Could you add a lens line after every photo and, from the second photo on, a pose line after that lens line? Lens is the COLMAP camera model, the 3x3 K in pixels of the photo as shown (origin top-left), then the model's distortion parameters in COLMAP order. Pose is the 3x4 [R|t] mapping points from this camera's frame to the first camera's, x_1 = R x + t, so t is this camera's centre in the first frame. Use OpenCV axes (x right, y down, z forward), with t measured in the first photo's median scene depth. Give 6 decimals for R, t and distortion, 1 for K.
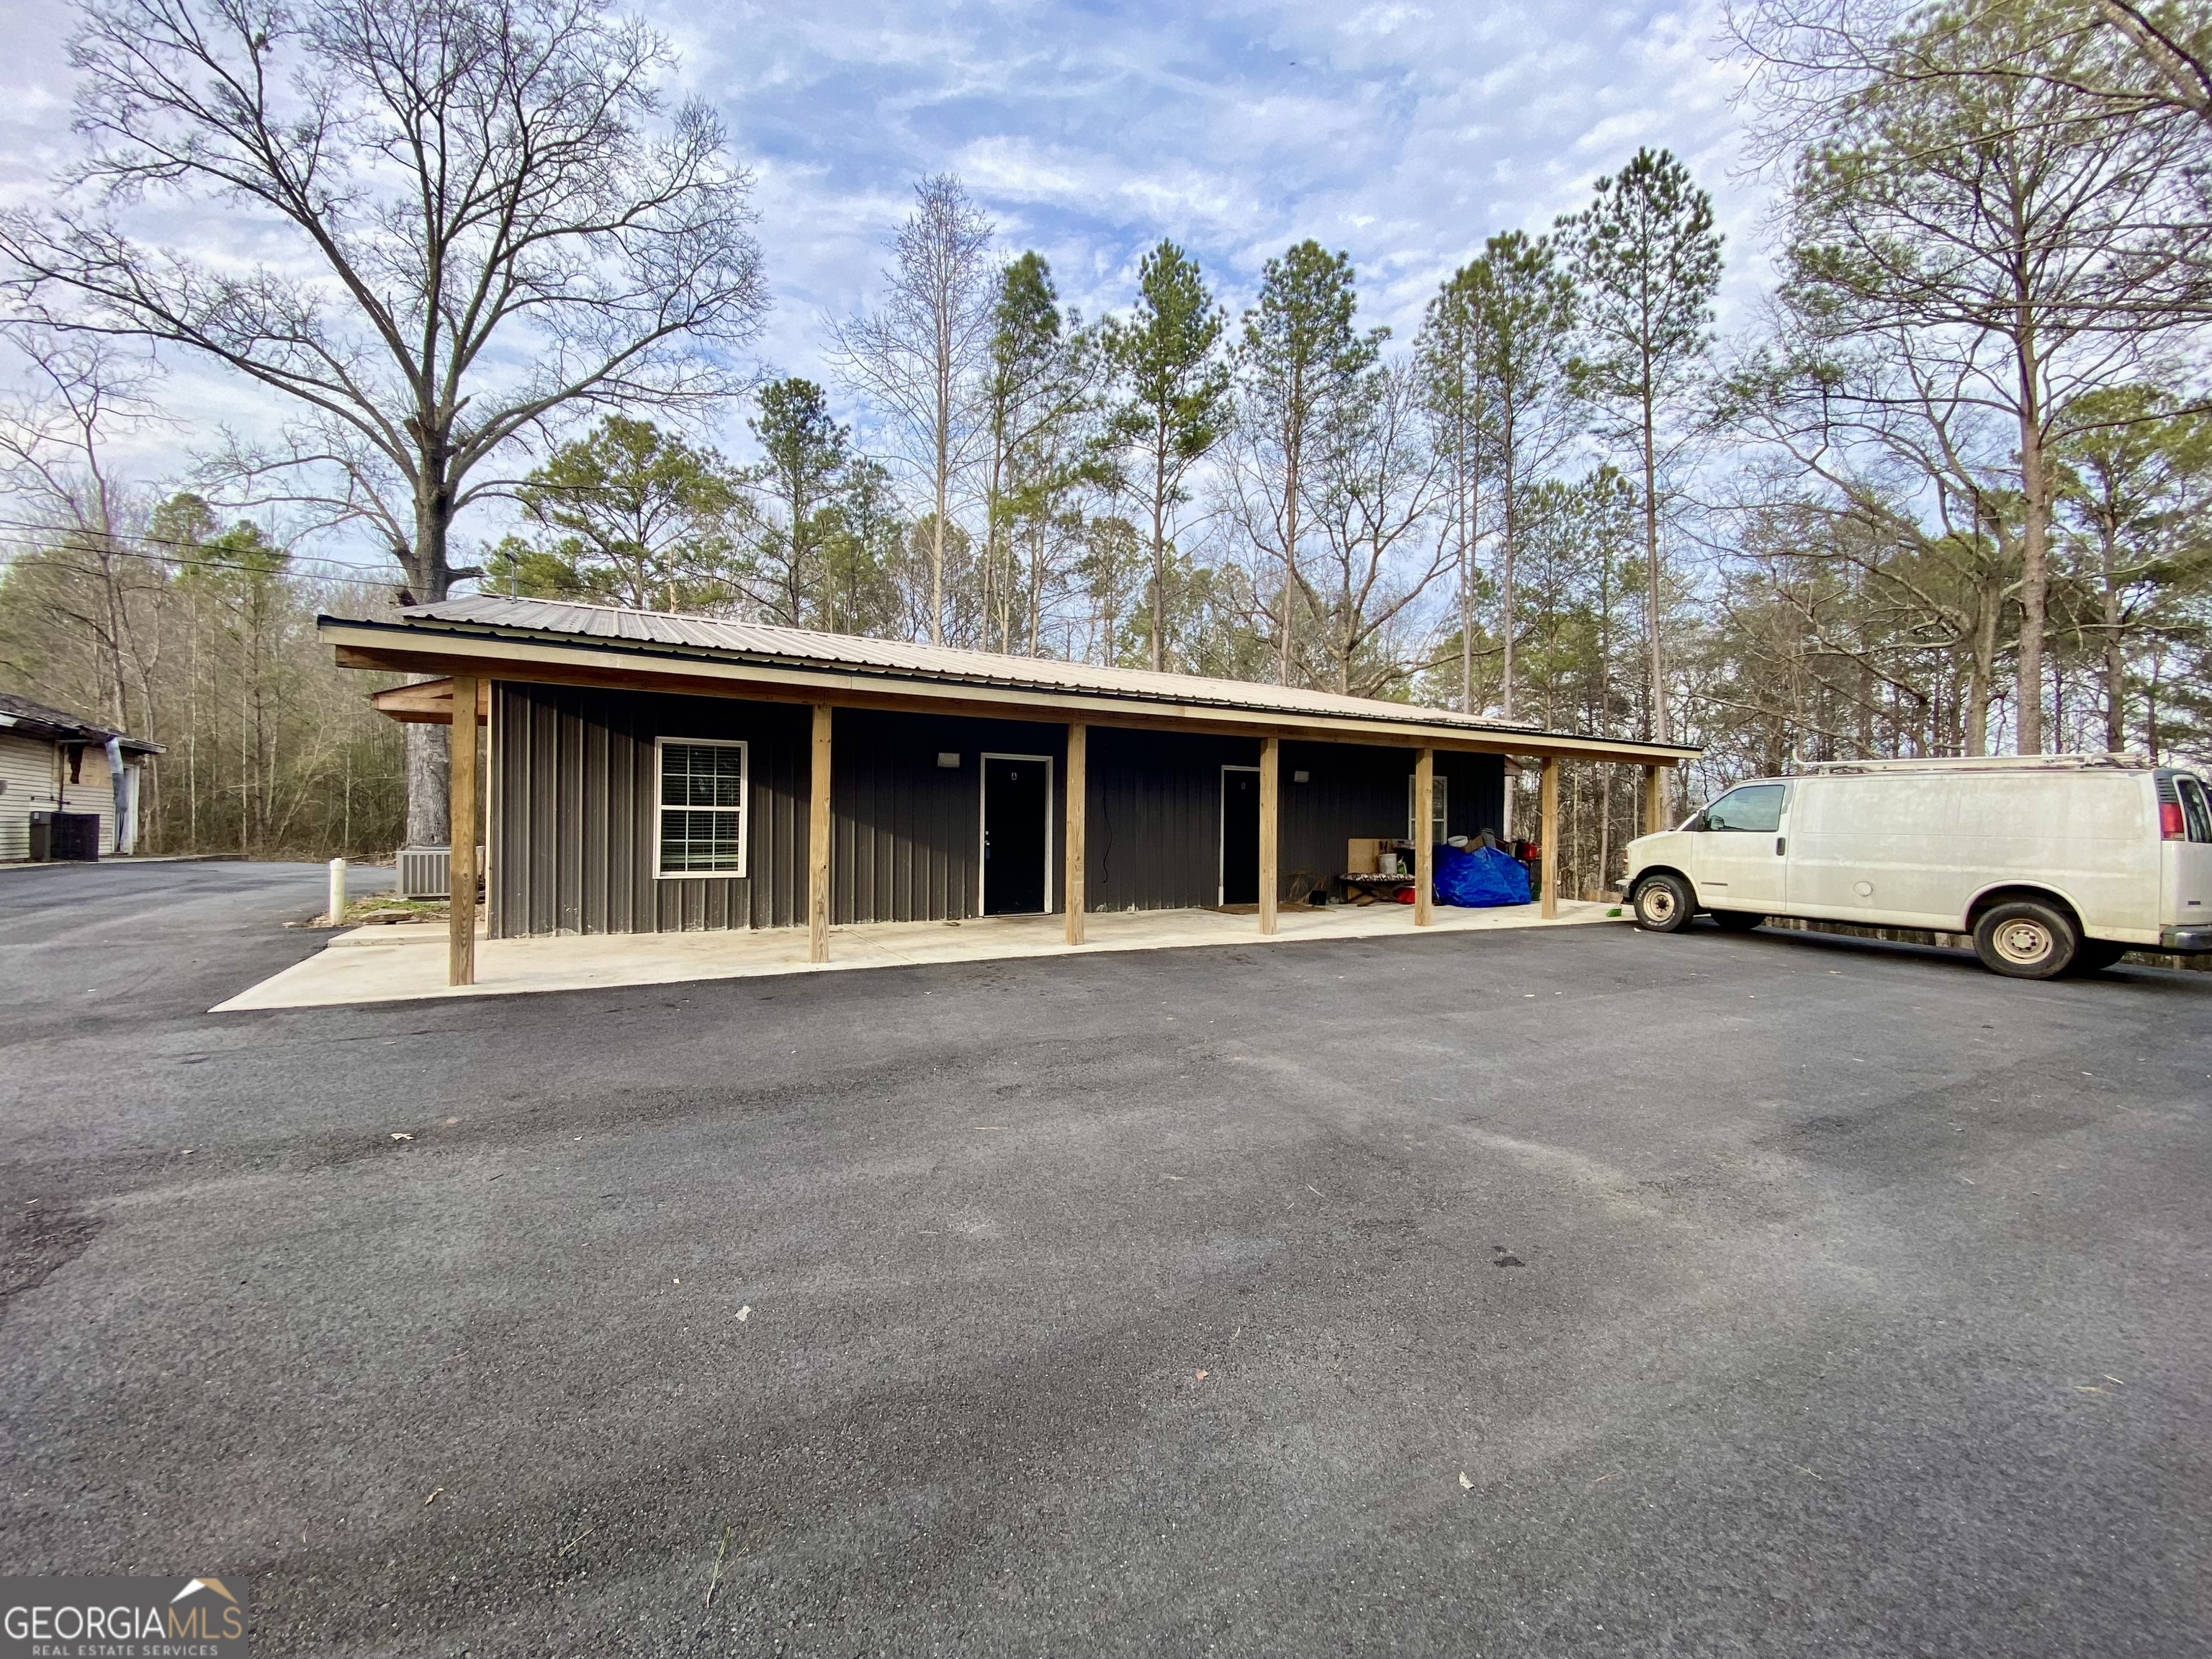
lens RADIAL K [[896.3, 0, 1104.2], [0, 896.3, 821.3], [0, 0, 1]] dist [0.025643, -0.023184]
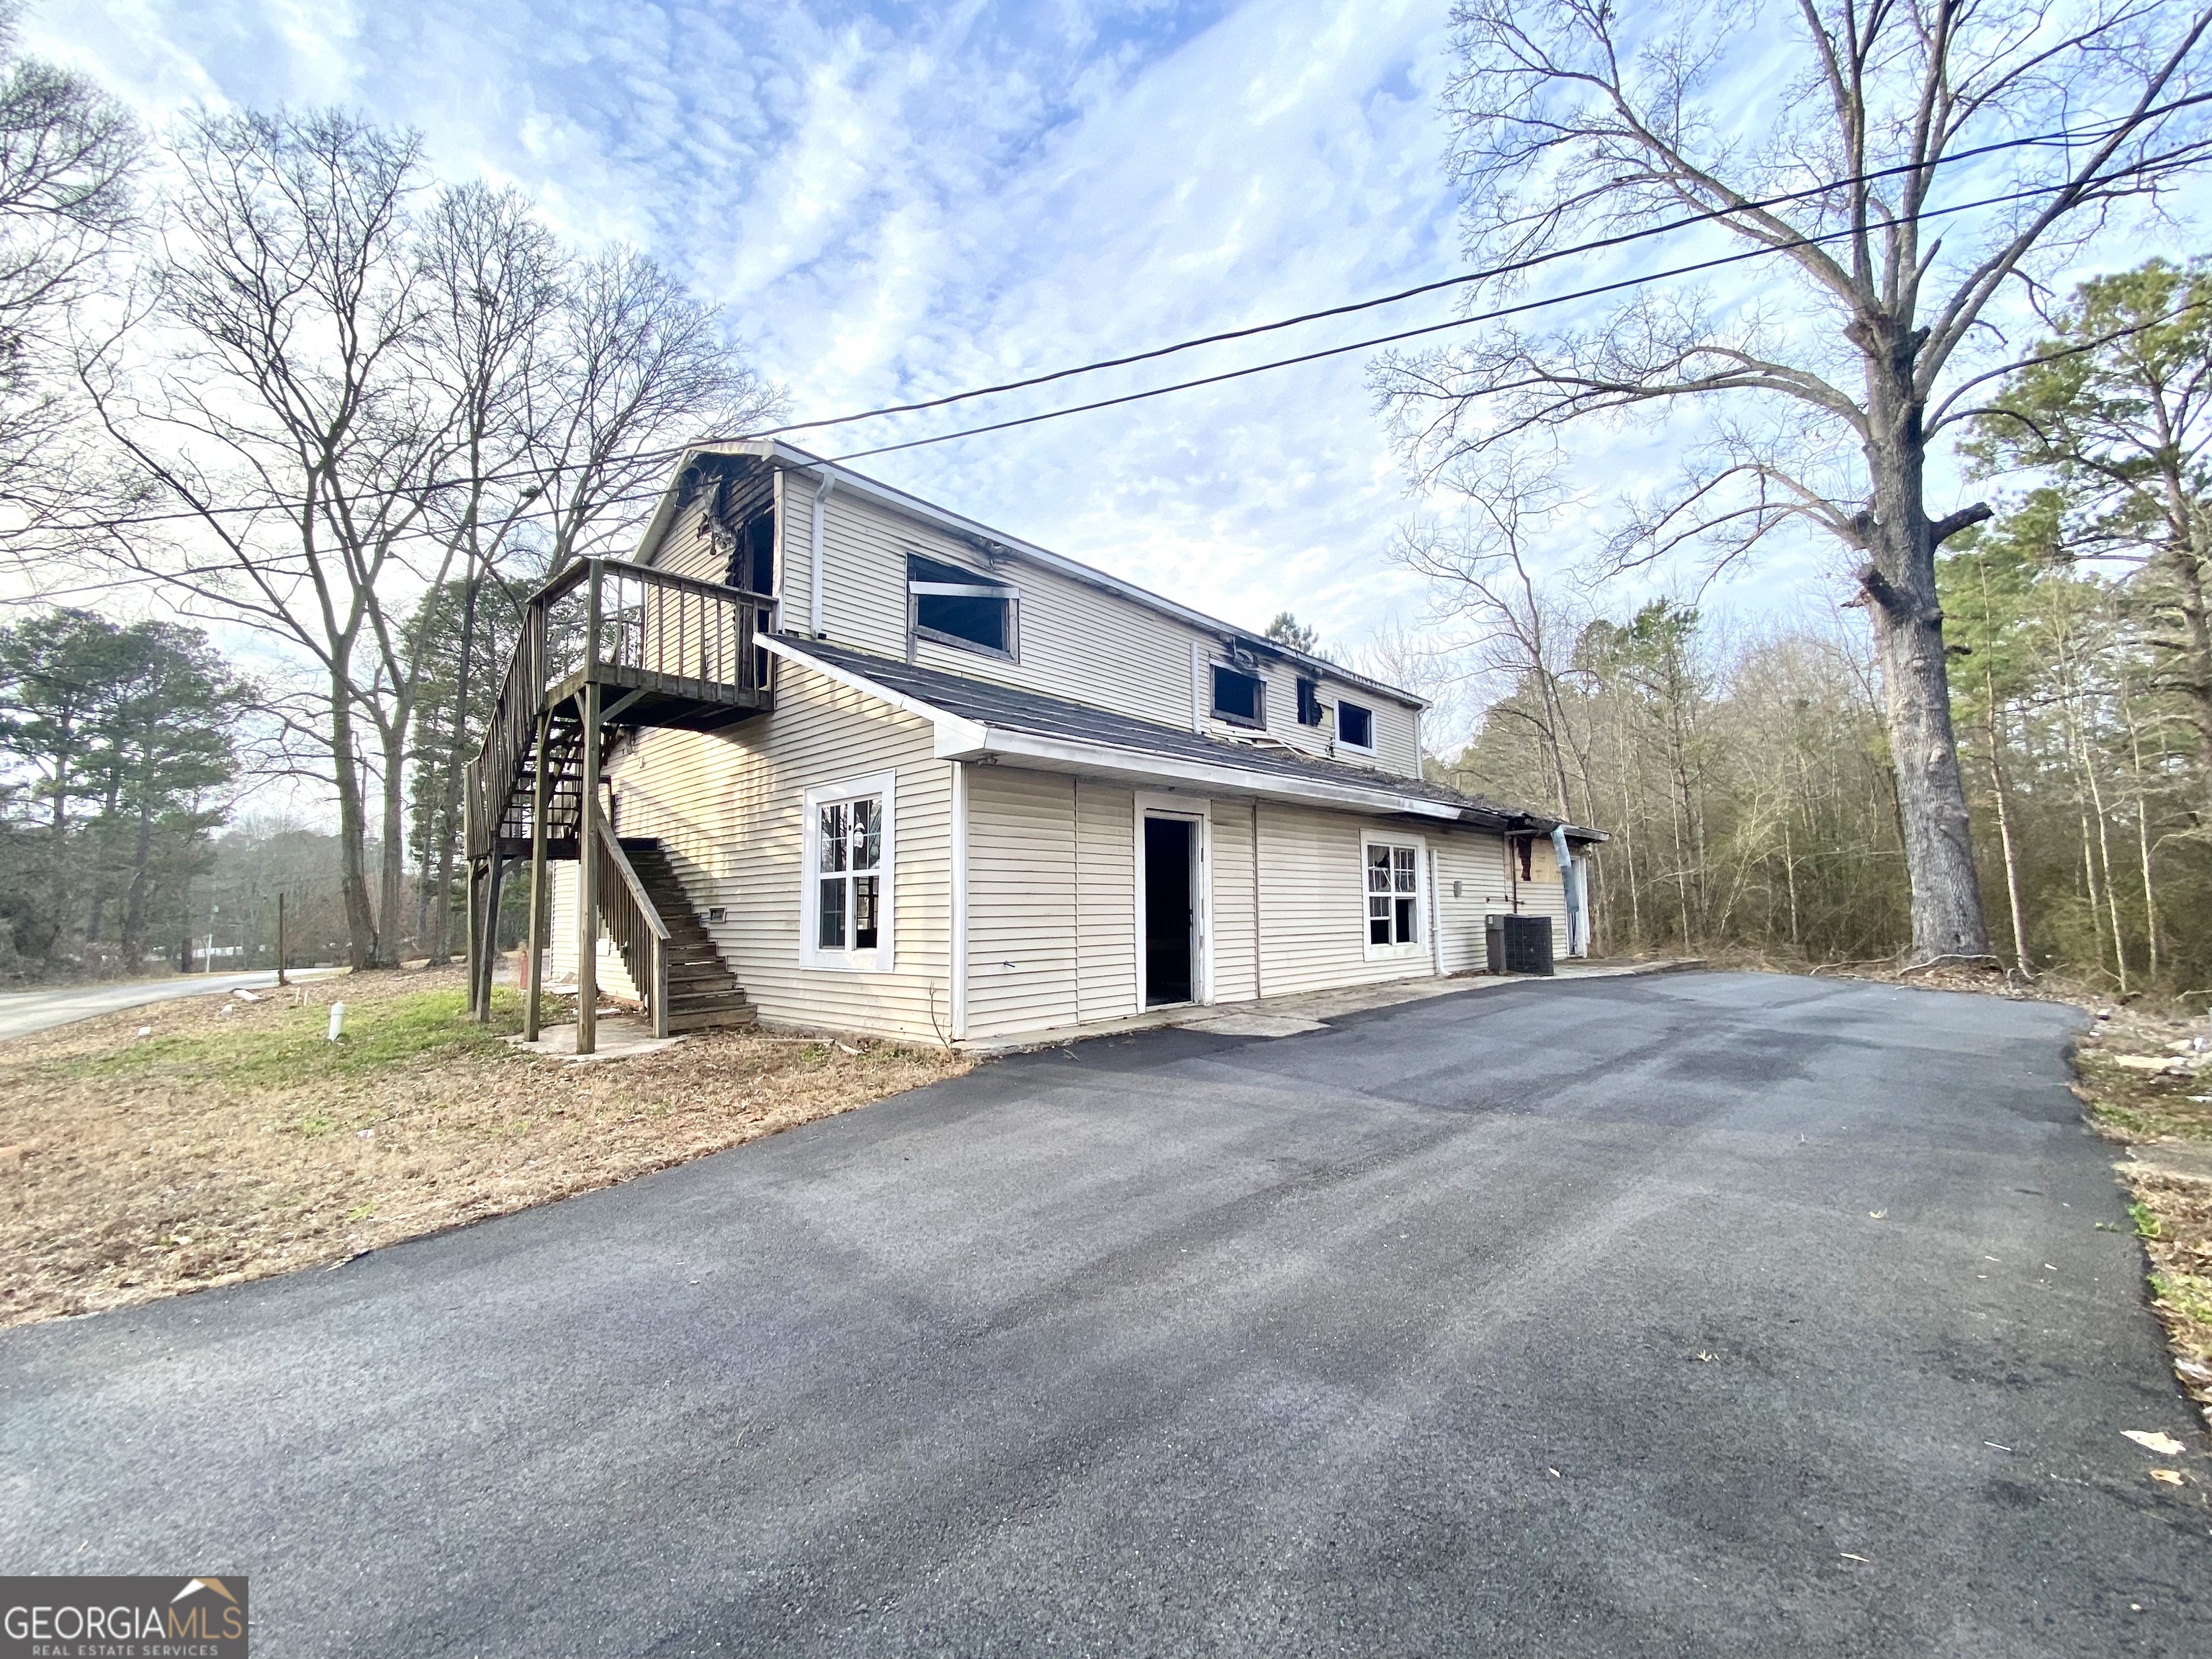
lens RADIAL K [[896.2, 0, 1104.3], [0, 896.2, 824.4], [0, 0, 1]] dist [0.018250, -0.018350]
pose [[0.255009, -0.106639, -0.961040, -0.283548], [0.025765, 0.994296, -0.103493, -0.011346], [0.966595, 0.001630, 0.256302, 0.259398]]
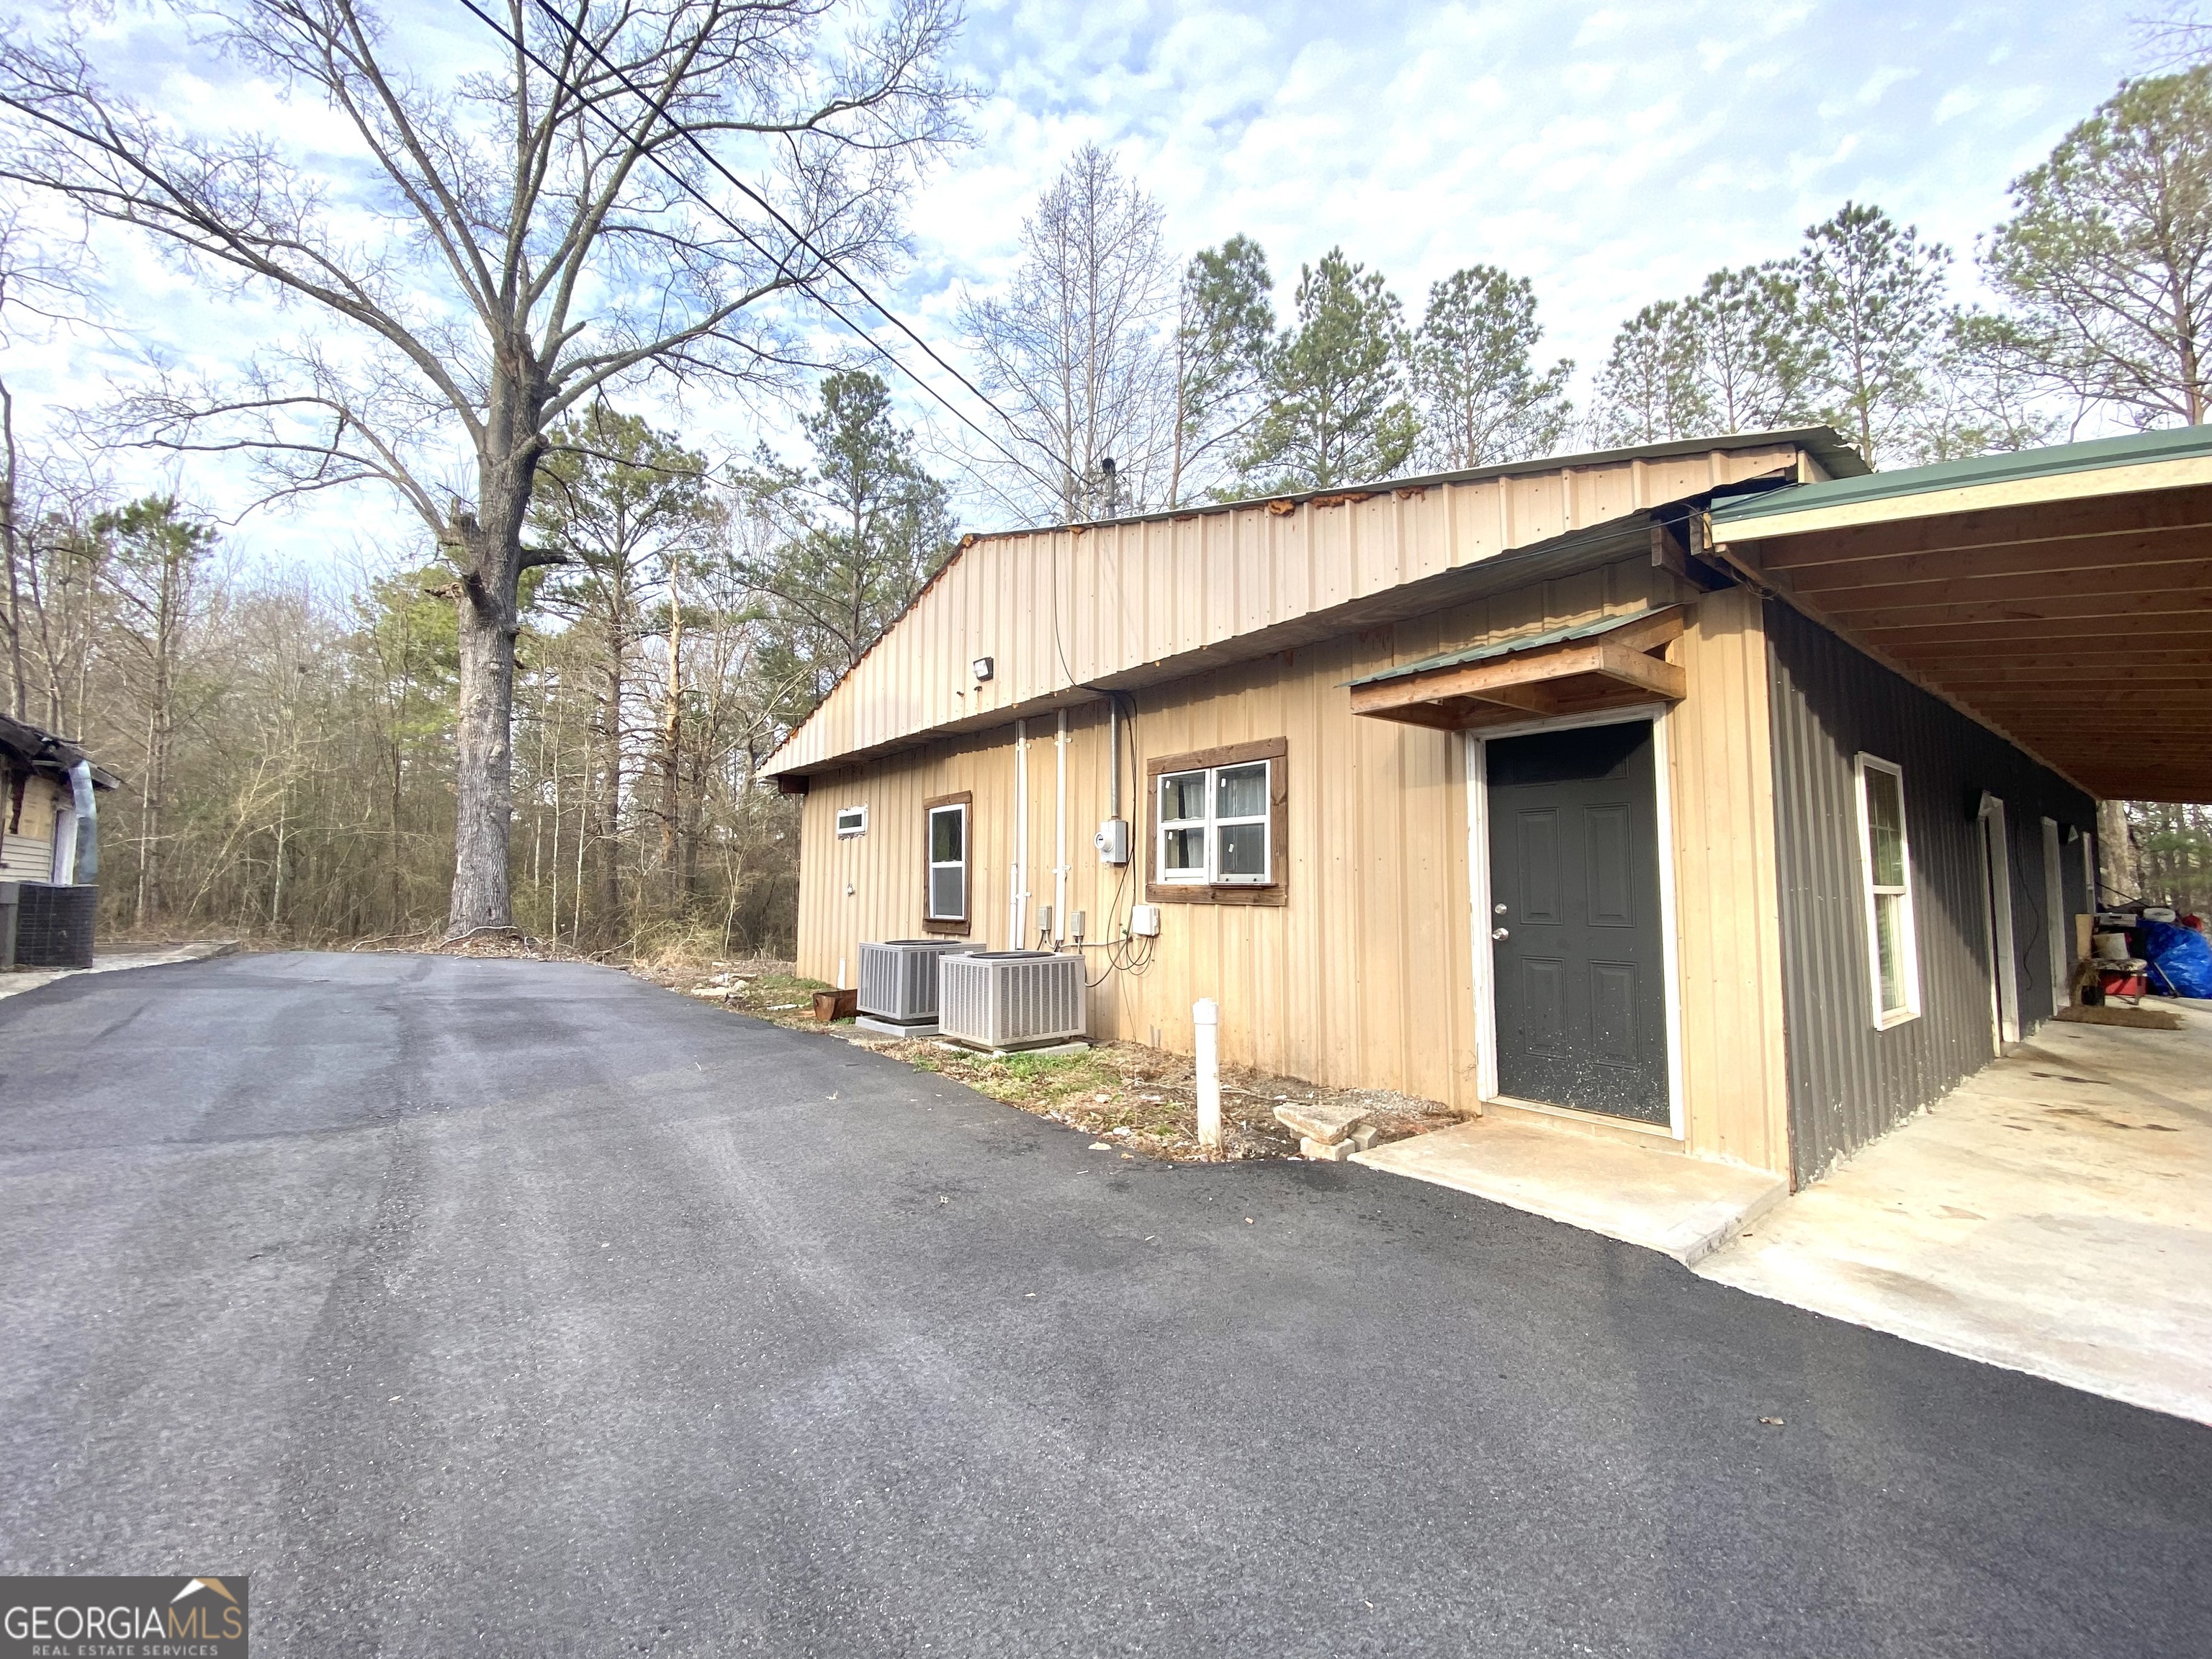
lens RADIAL K [[896.2, 0, 1104.3], [0, 896.2, 824.4], [0, 0, 1]] dist [0.018250, -0.018350]
pose [[0.987604, 0.006805, 0.156819, -0.373336], [0.002407, 0.998286, -0.058478, -0.008415], [-0.156948, 0.058130, 0.985895, 0.208279]]
